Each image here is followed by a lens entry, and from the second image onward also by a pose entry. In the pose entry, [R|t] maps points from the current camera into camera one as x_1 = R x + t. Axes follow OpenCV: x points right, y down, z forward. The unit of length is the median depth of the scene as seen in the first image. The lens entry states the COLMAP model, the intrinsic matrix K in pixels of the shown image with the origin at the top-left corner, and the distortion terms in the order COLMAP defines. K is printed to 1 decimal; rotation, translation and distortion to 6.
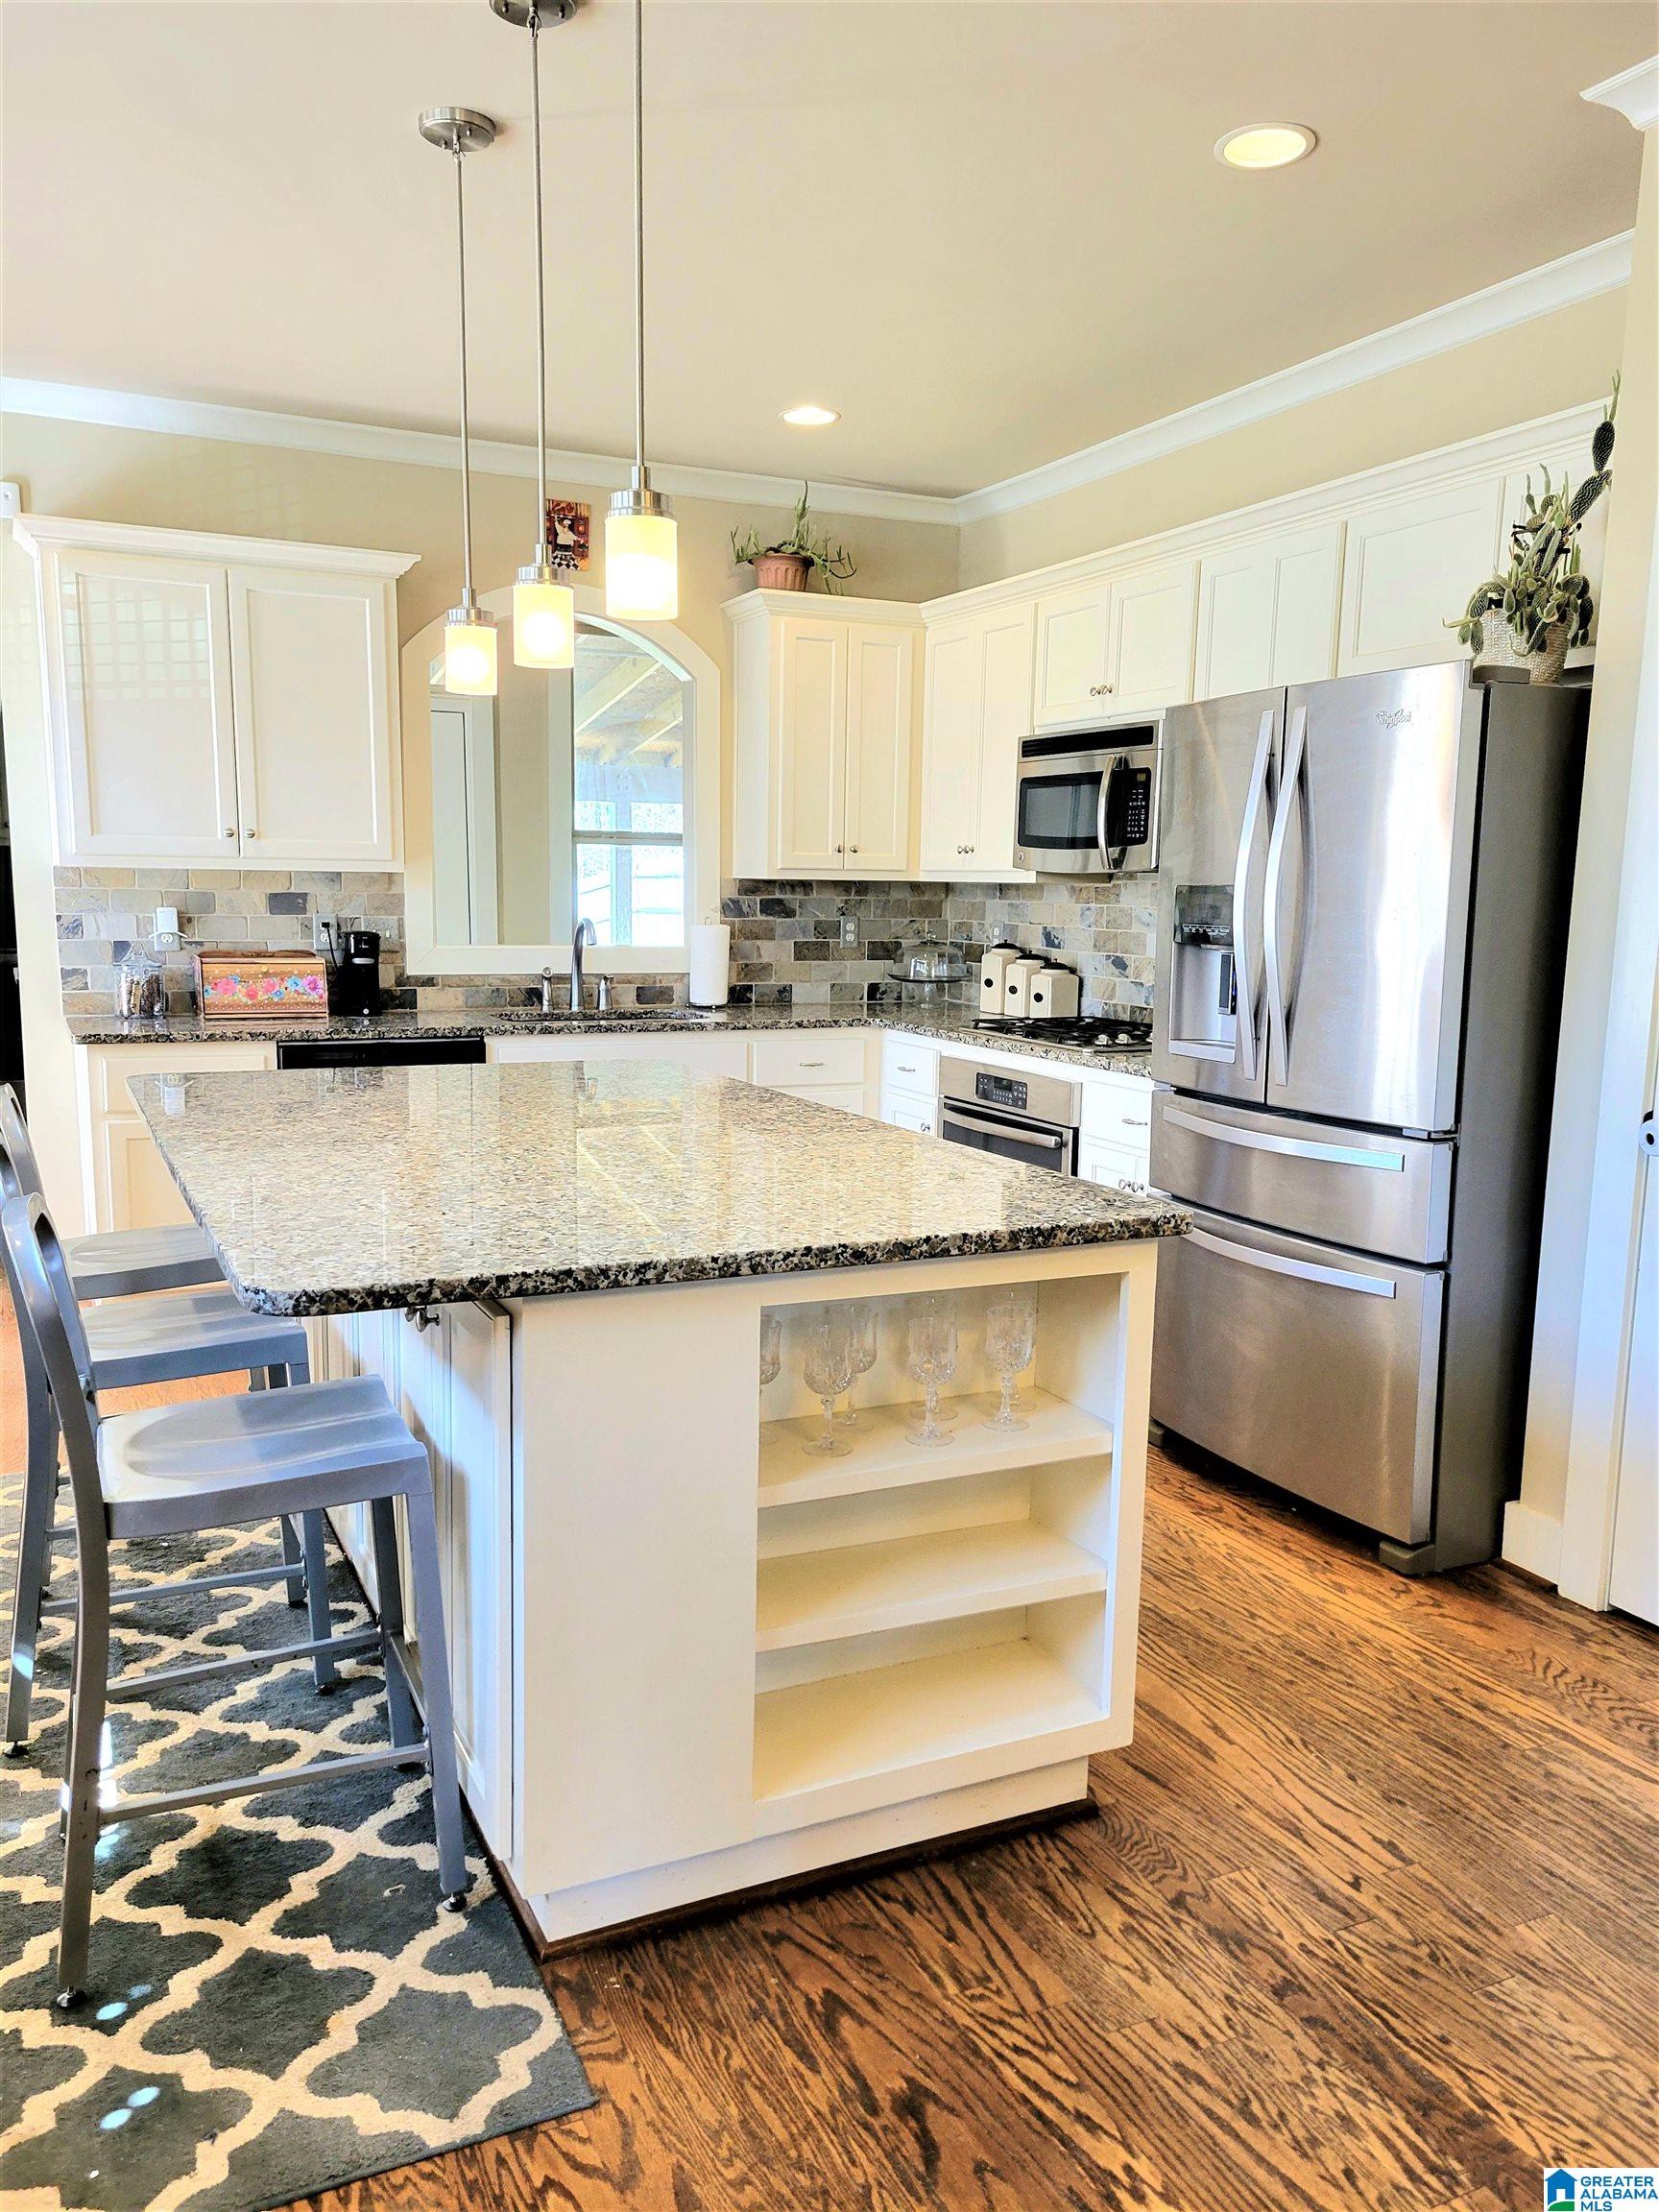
lens RADIAL K [[1658.9, 0, 812.0], [0, 1658.9, 1144.7], [0, 0, 1]] dist [0.040964, 0.009080]
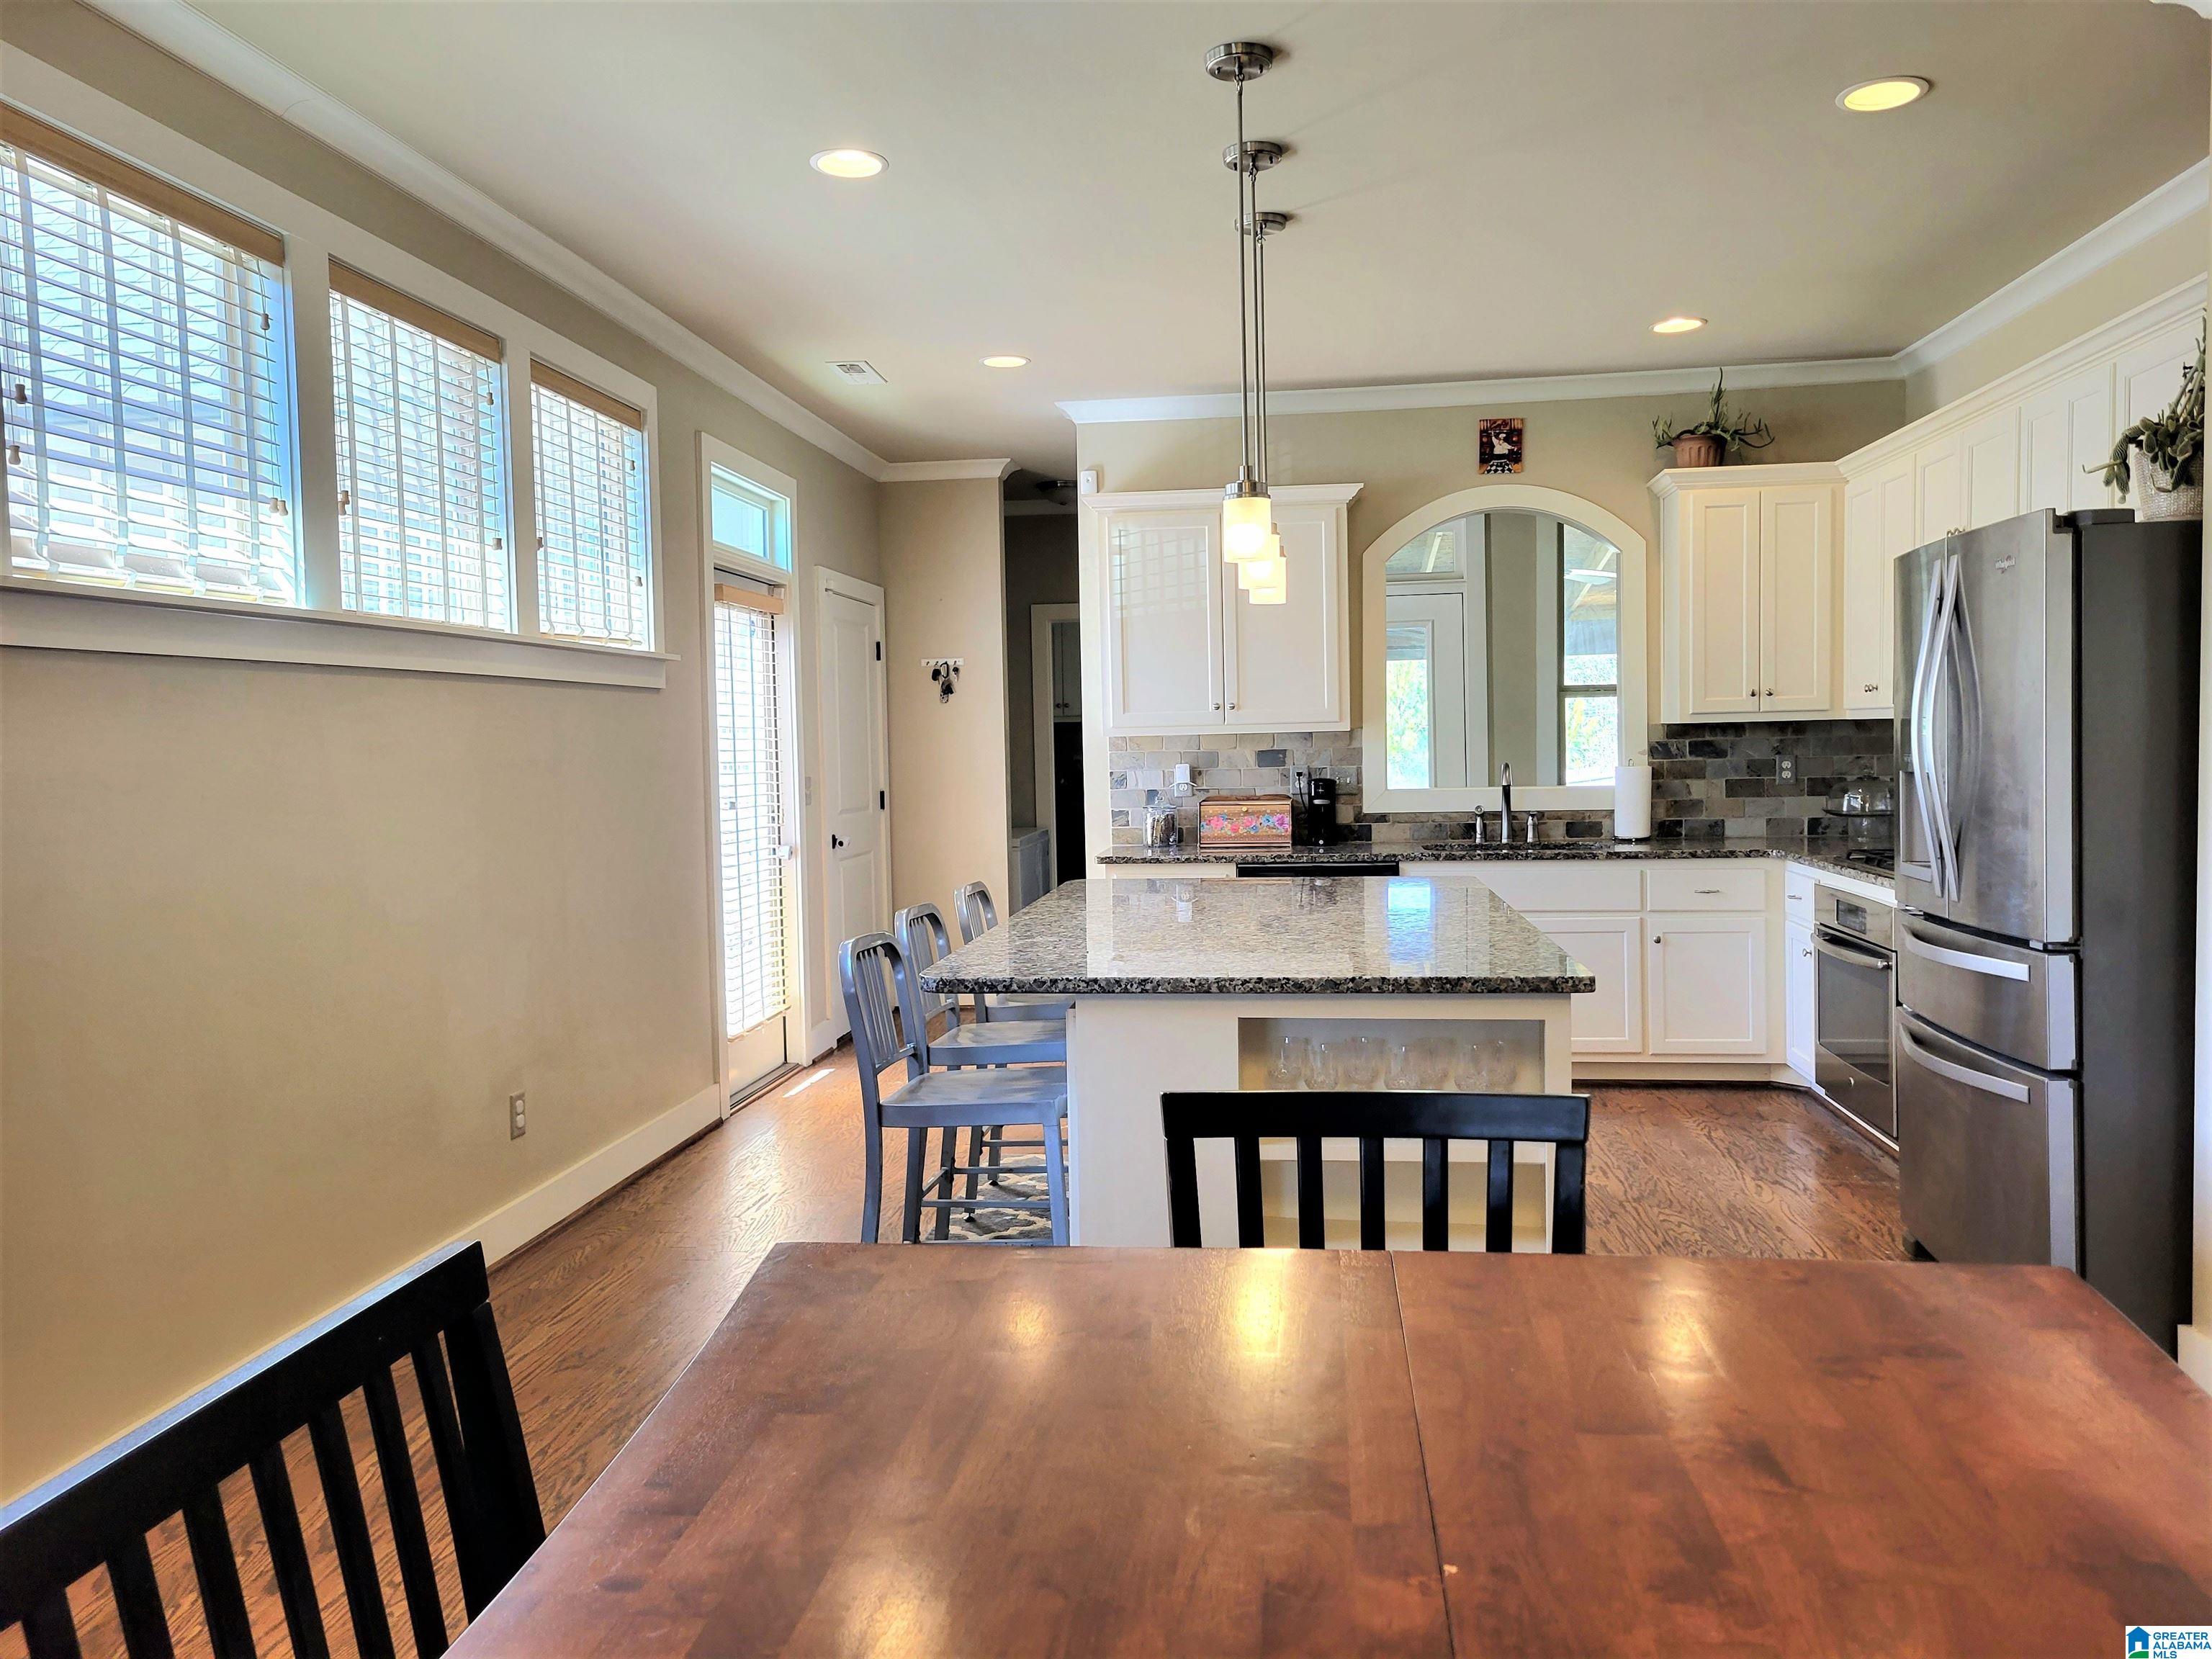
lens RADIAL K [[1658.9, 0, 1106.0], [0, 1658.9, 829.5], [0, 0, 1]] dist [0.040964, 0.009080]
pose [[0.844727, -0.003413, -0.535187, 0.256425], [-0.049898, 0.995122, -0.085104, 0.023888], [0.532867, 0.098594, 0.840436, -0.128396]]
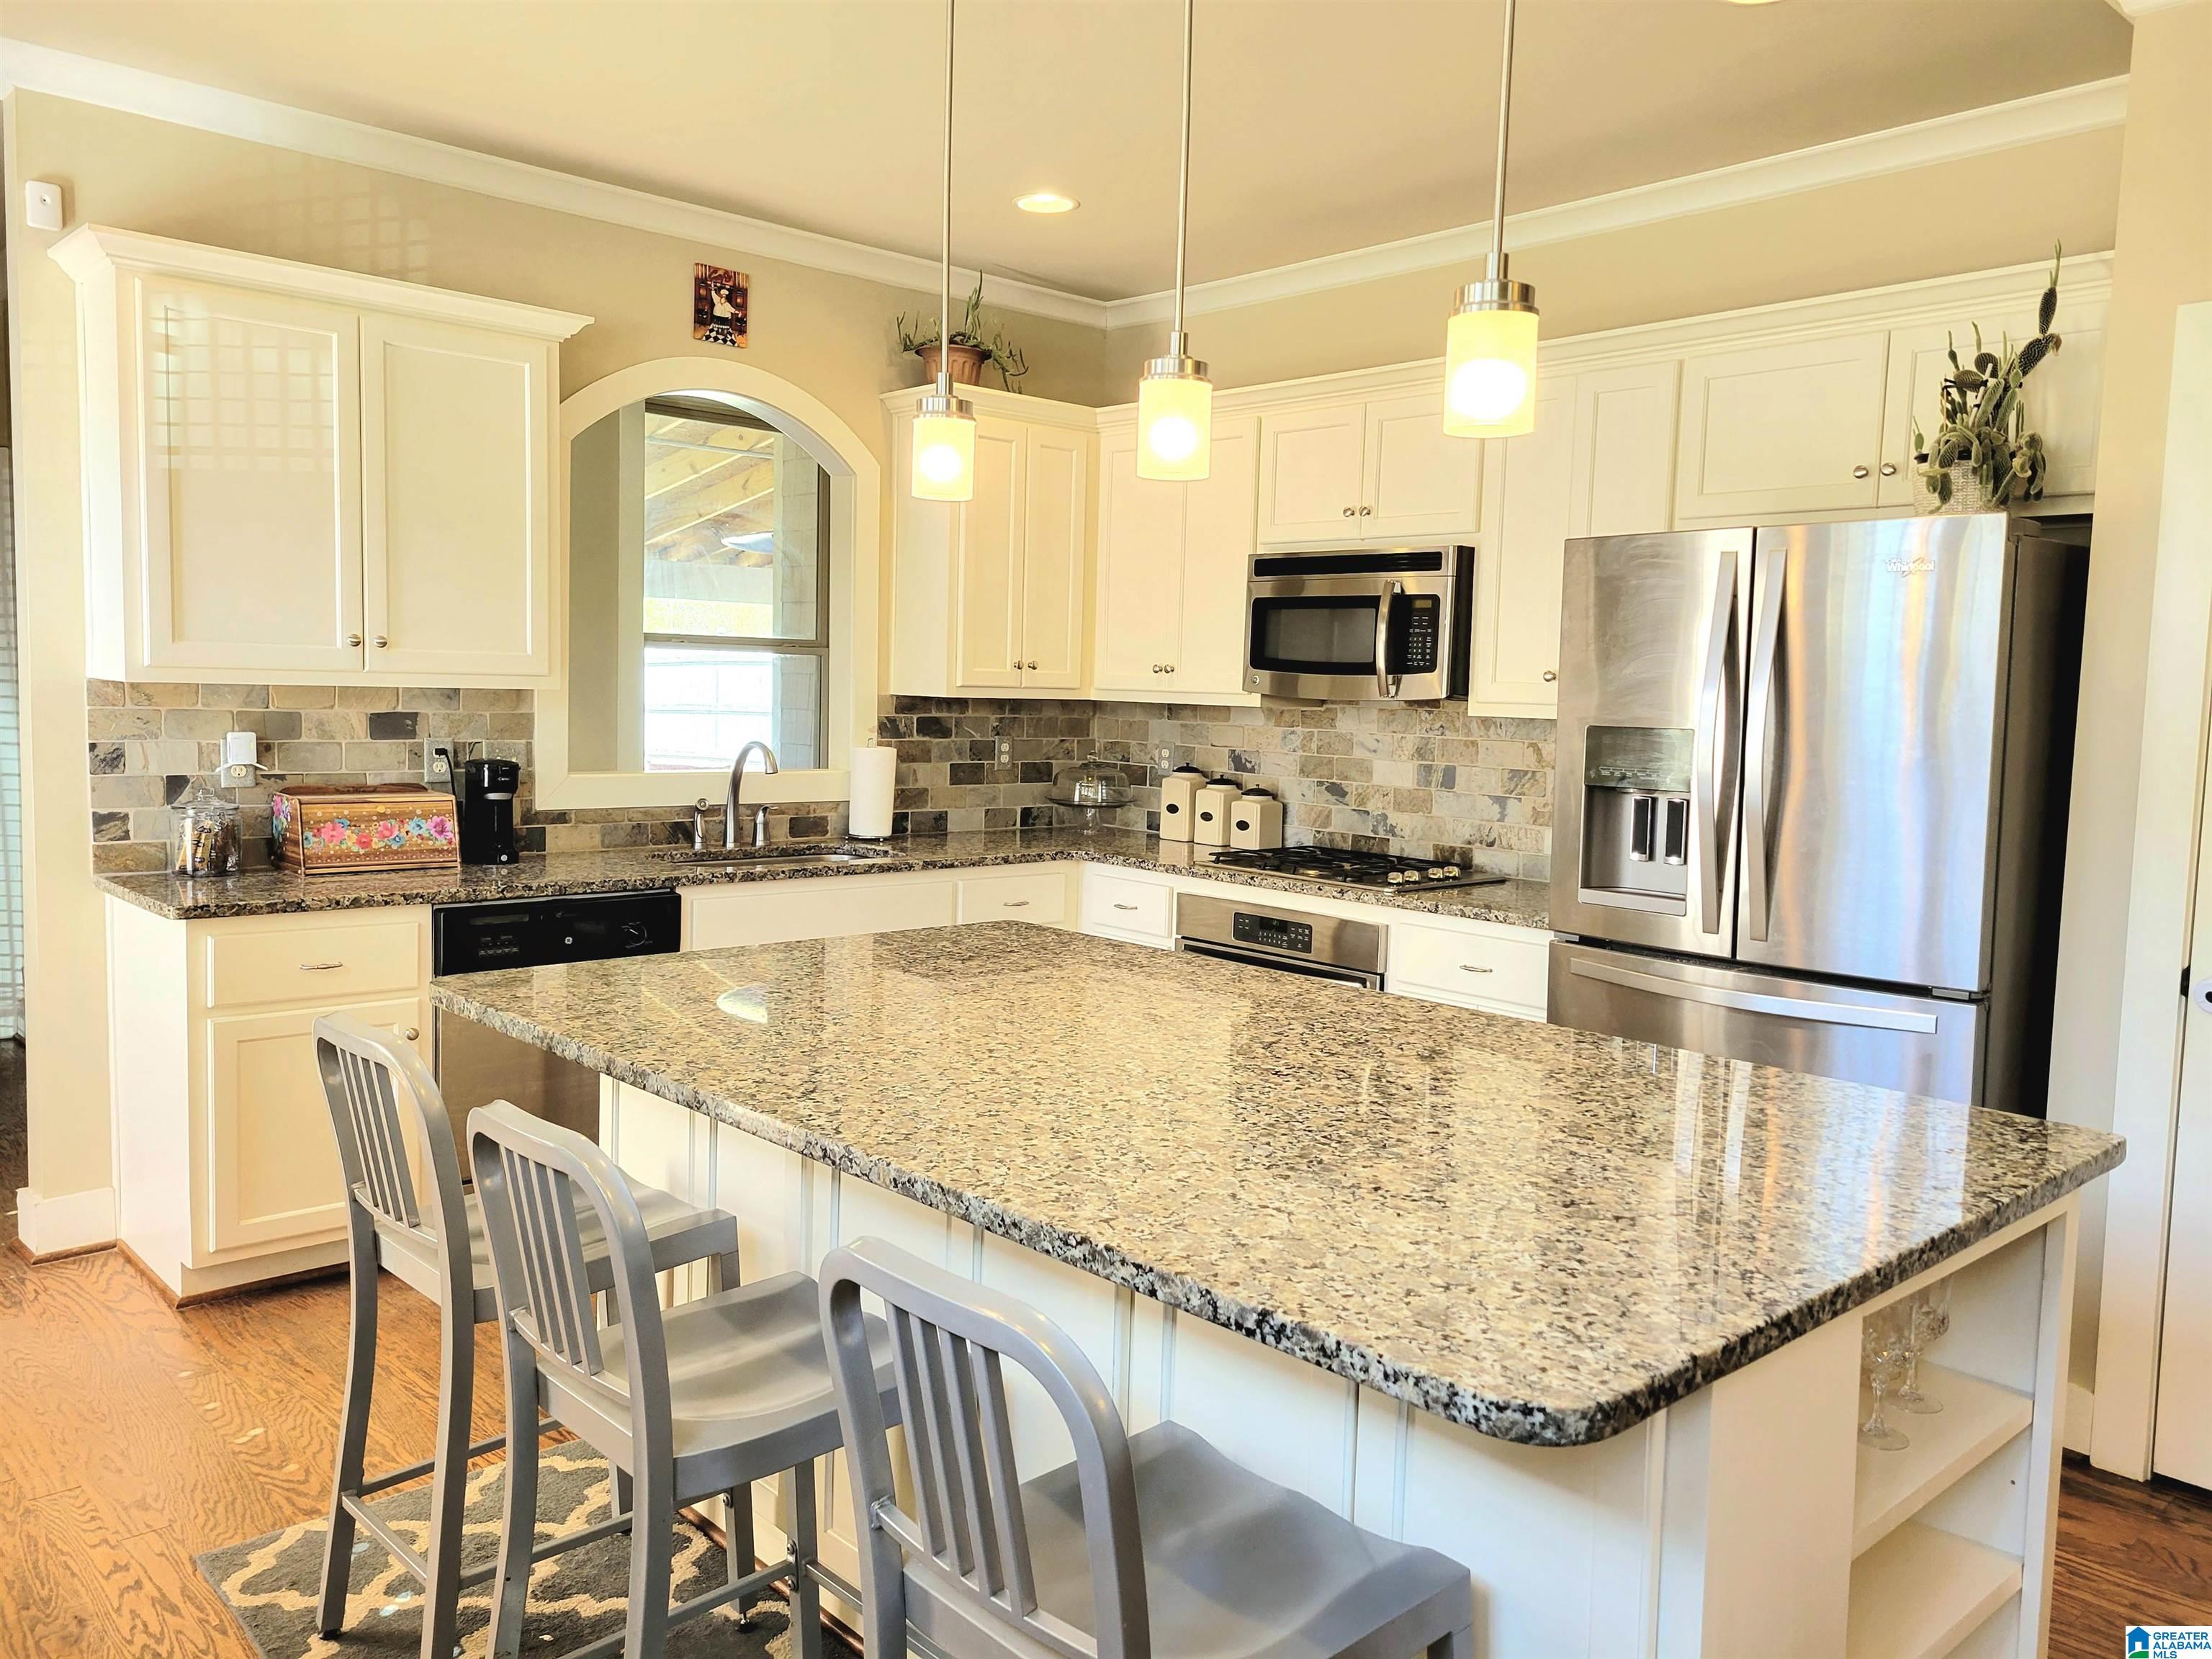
lens RADIAL K [[1652.7, 0, 1106.0], [0, 1652.7, 829.5], [0, 0, 1]] dist [0.037068, -0.000132]
pose [[0.952786, -0.016131, 0.303214, -0.229647], [0.034781, 0.997813, -0.056208, -0.037291], [-0.301644, 0.064100, 0.951263, 0.133906]]
